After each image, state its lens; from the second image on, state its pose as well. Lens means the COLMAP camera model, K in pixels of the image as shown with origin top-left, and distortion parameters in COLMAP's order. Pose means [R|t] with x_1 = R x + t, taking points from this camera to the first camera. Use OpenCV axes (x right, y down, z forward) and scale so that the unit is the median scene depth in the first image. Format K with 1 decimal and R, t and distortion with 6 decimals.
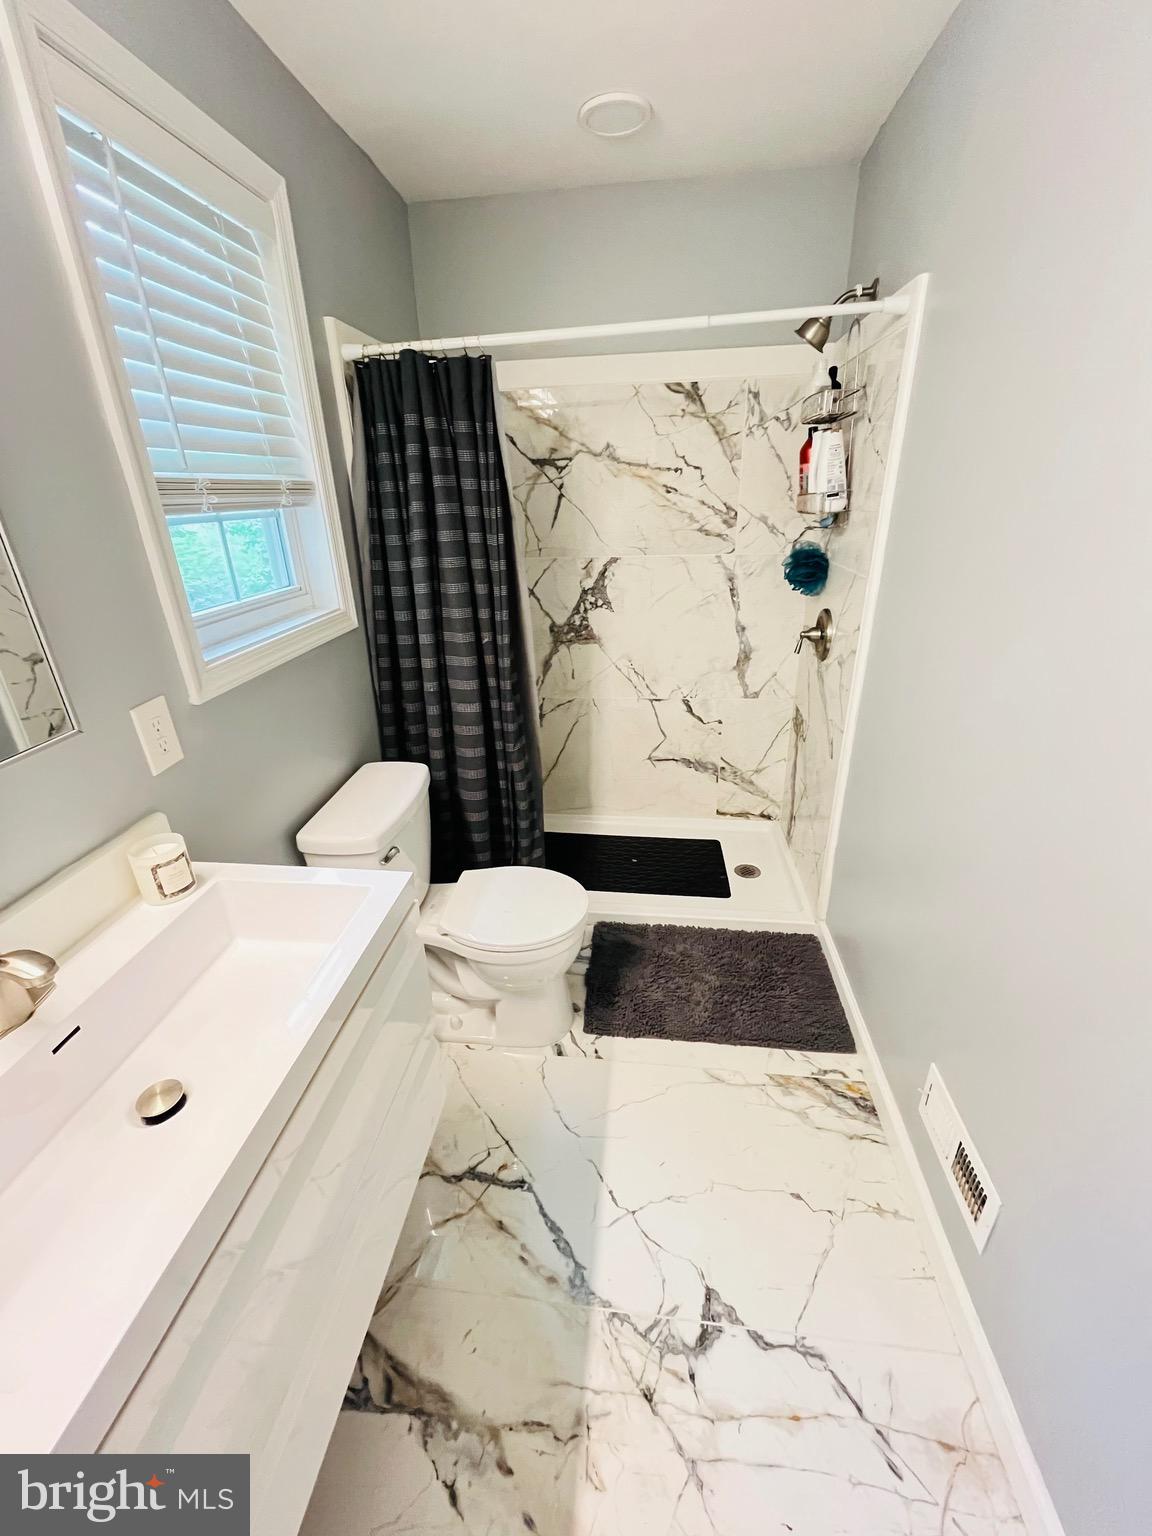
lens RADIAL K [[622.6, 0, 568.0], [0, 622.6, 767.6], [0, 0, 1]] dist [-0.002604, -0.000324]
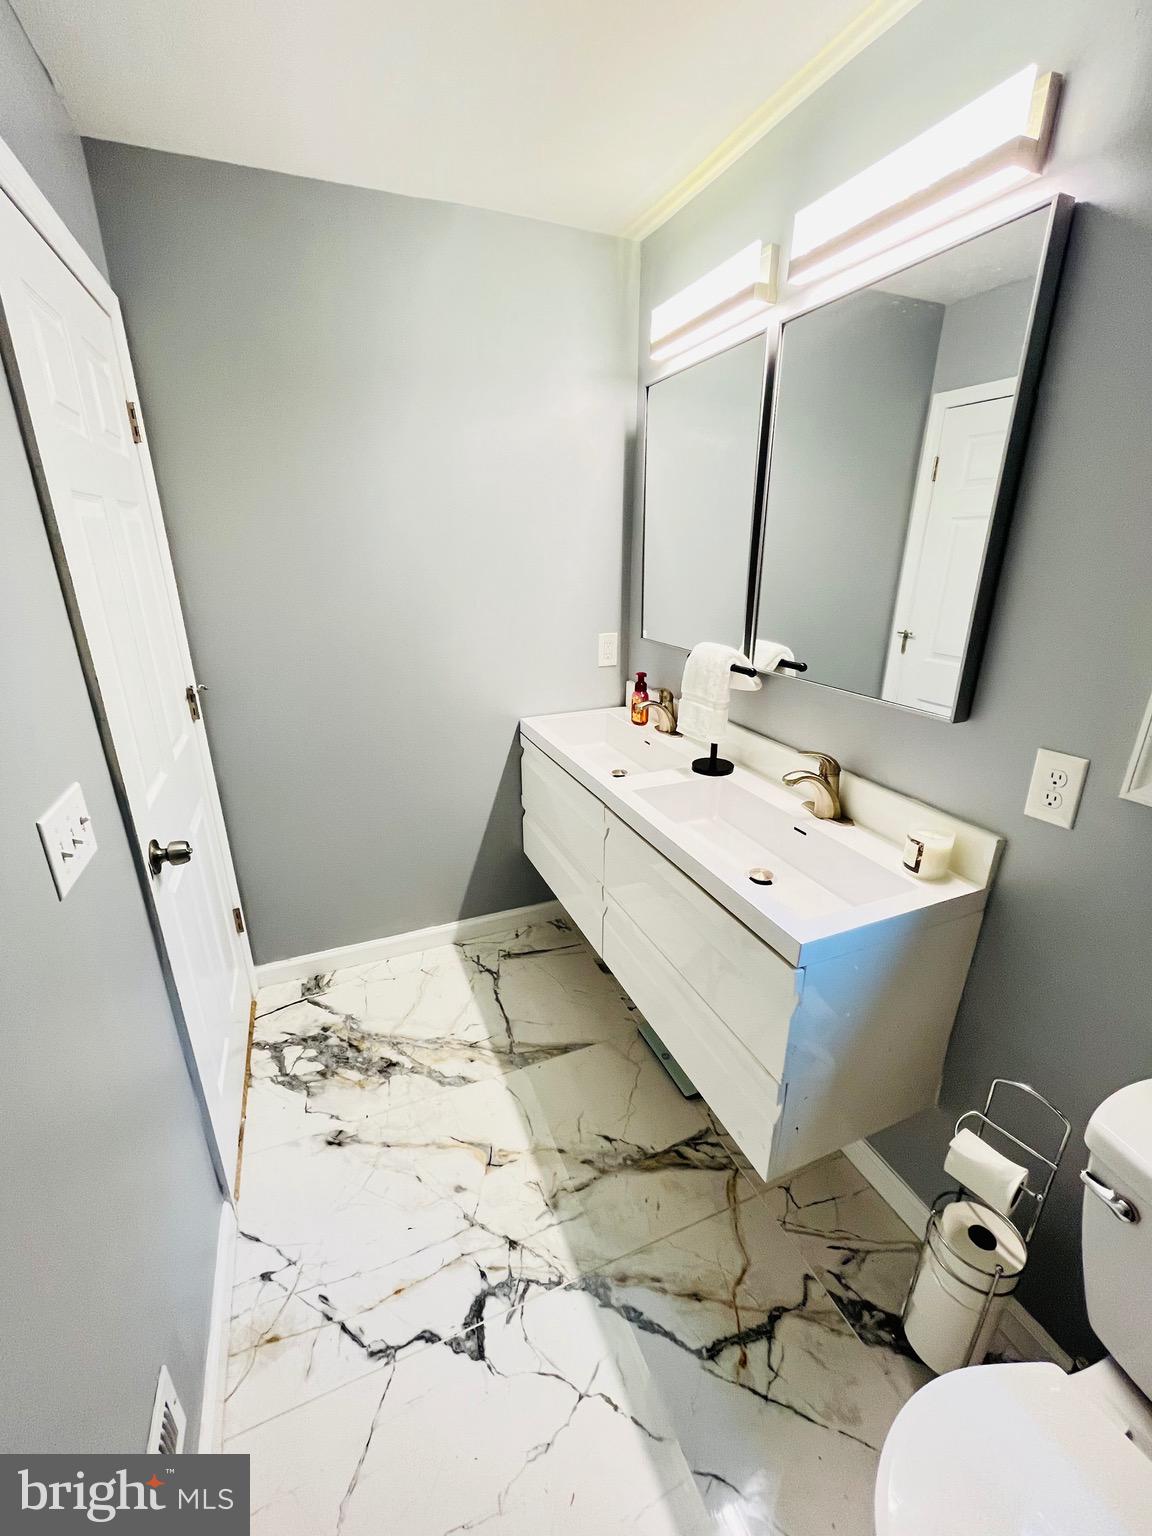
lens RADIAL K [[622.6, 0, 571.9], [0, 622.6, 759.6], [0, 0, 1]] dist [-0.002604, -0.000324]
pose [[-0.867596, 0.193948, -0.457888, 0.385418], [-0.180847, 0.734688, 0.653856, -0.526584], [0.463219, 0.650091, -0.602337, 1.095331]]
